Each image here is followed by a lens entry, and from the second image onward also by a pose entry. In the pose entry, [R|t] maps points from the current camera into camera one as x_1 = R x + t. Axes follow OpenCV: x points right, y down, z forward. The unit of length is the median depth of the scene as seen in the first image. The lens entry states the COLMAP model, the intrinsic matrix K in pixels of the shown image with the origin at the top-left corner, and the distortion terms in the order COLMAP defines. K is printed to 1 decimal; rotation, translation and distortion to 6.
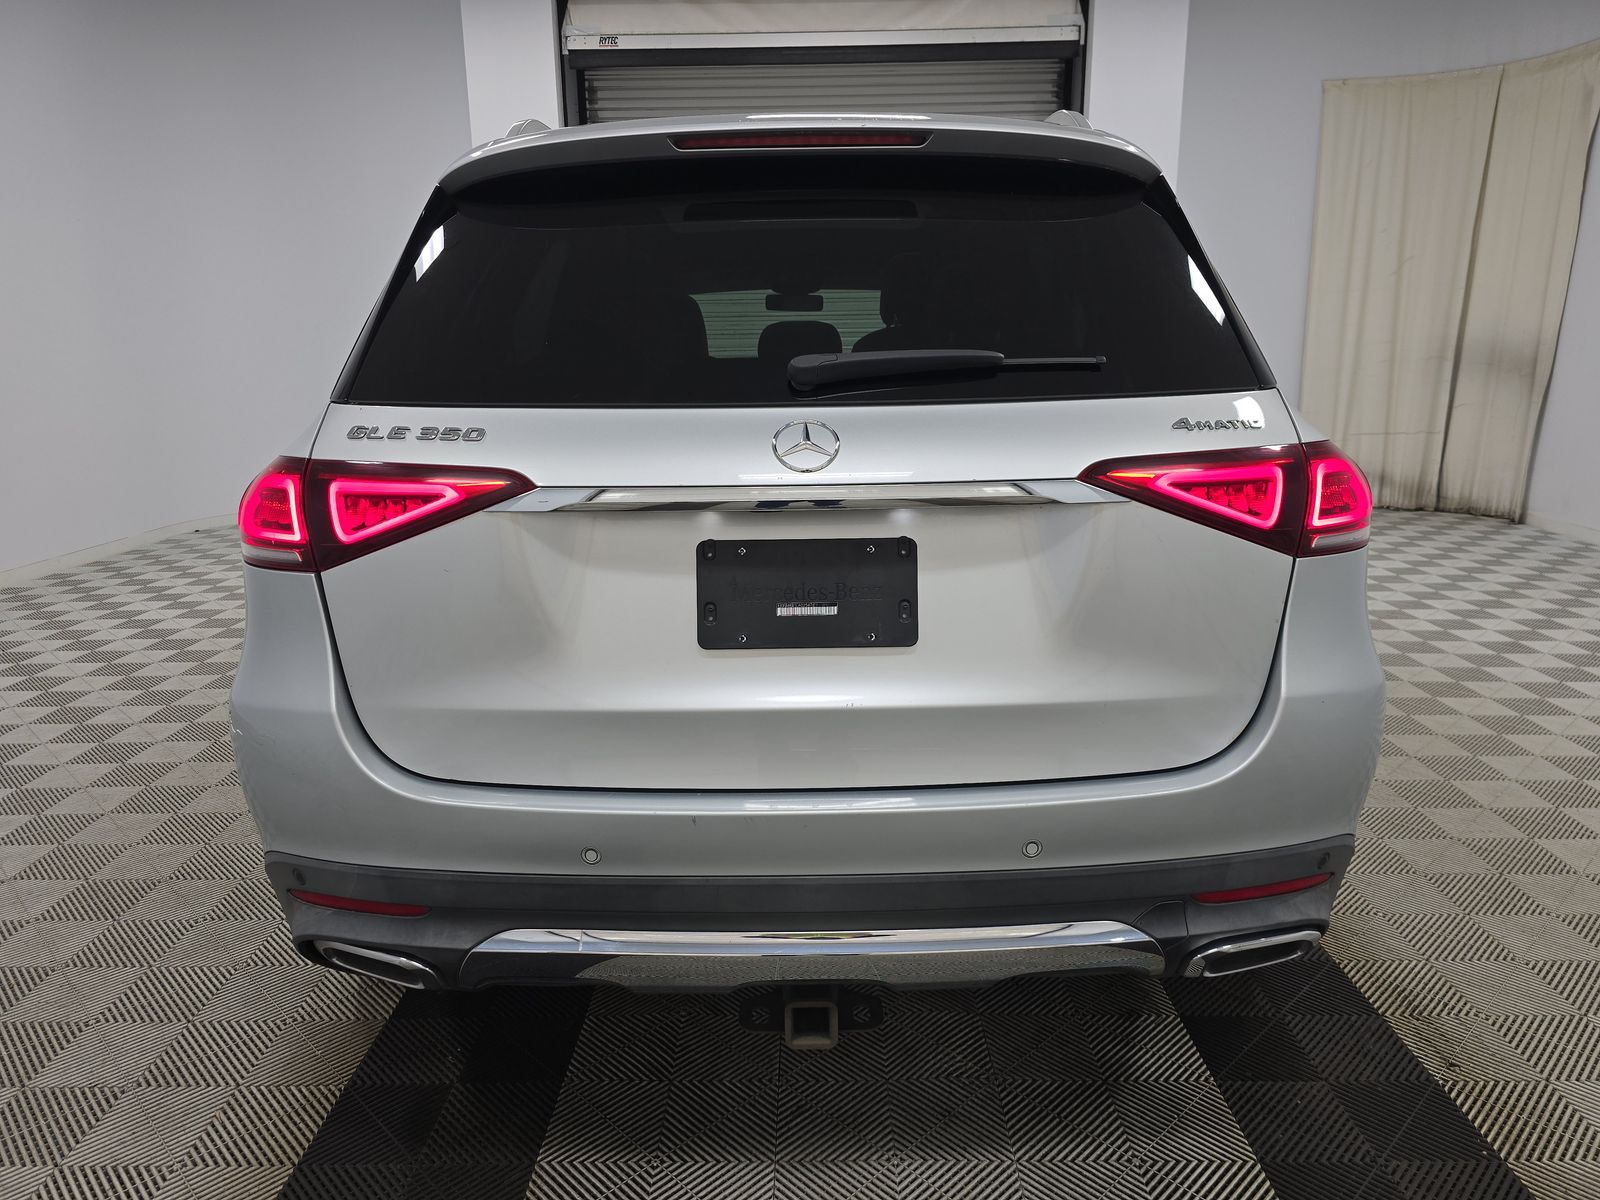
lens RADIAL K [[1090.2, 0, 800.0], [0, 1090.2, 600.0], [0, 0, 1]] dist [0.040523, -0.000624]
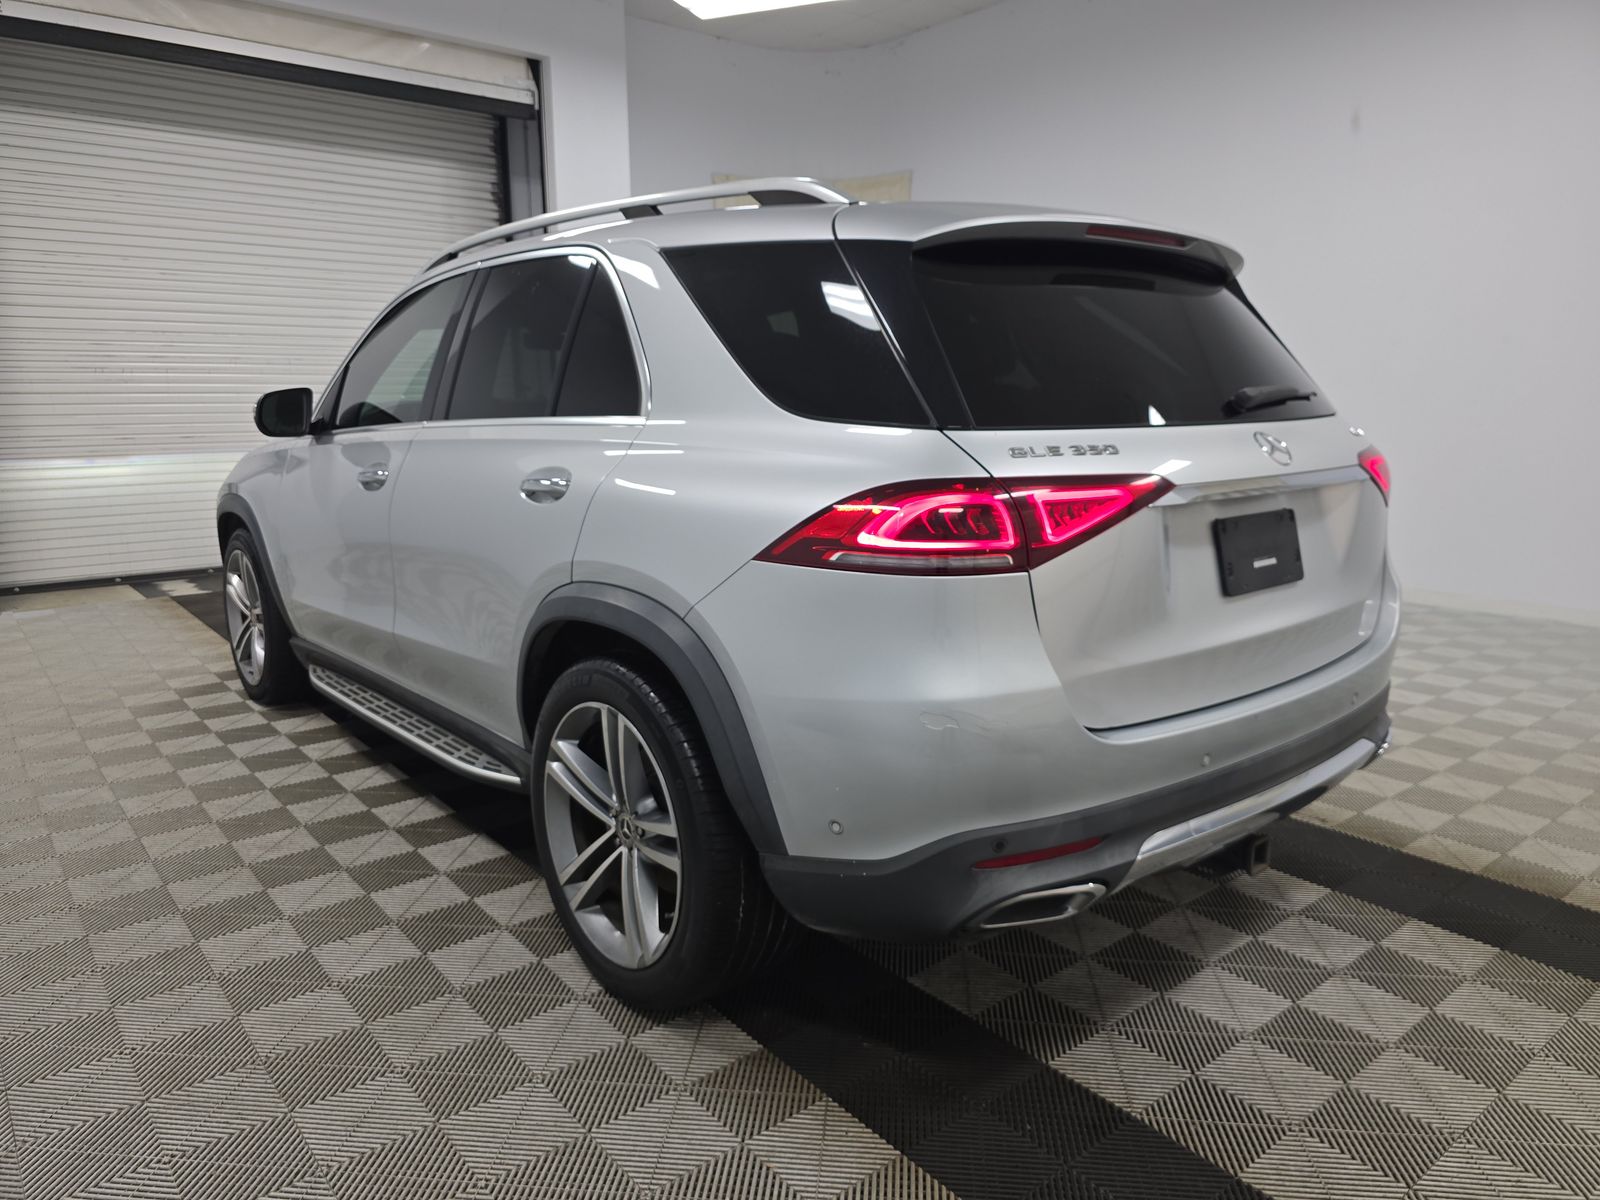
lens RADIAL K [[1086.0, 0, 800.0], [0, 1086.0, 600.0], [0, 0, 1]] dist [0.023089, -0.002895]
pose [[0.777112, -0.112651, 0.619199, -1.347489], [0.135300, 0.990750, 0.010443, -0.039515], [-0.614648, 0.075662, 0.785165, 0.242145]]
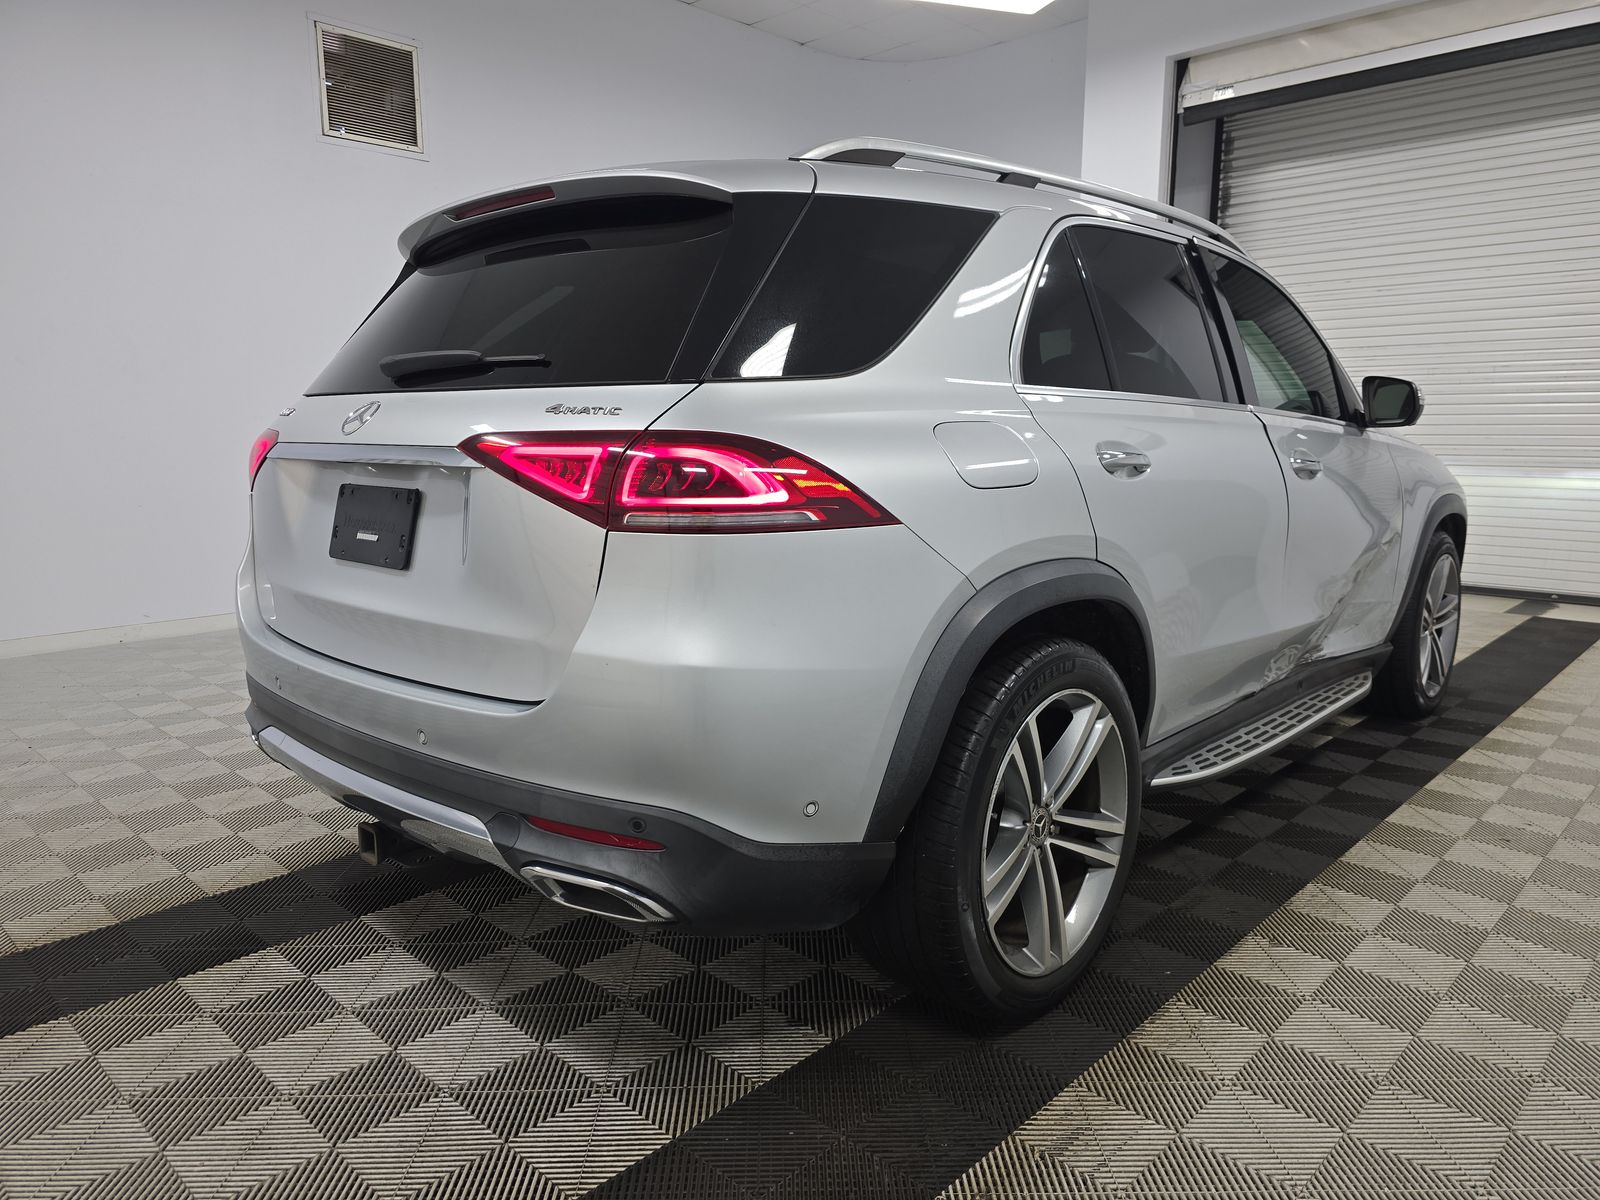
lens RADIAL K [[1086.0, 0, 800.0], [0, 1086.0, 600.0], [0, 0, 1]] dist [0.023089, -0.002895]
pose [[0.740002, 0.124874, -0.660911, 1.314901], [-0.160825, 0.986962, 0.006408, -0.007888], [0.653094, 0.101549, 0.750437, 0.314890]]
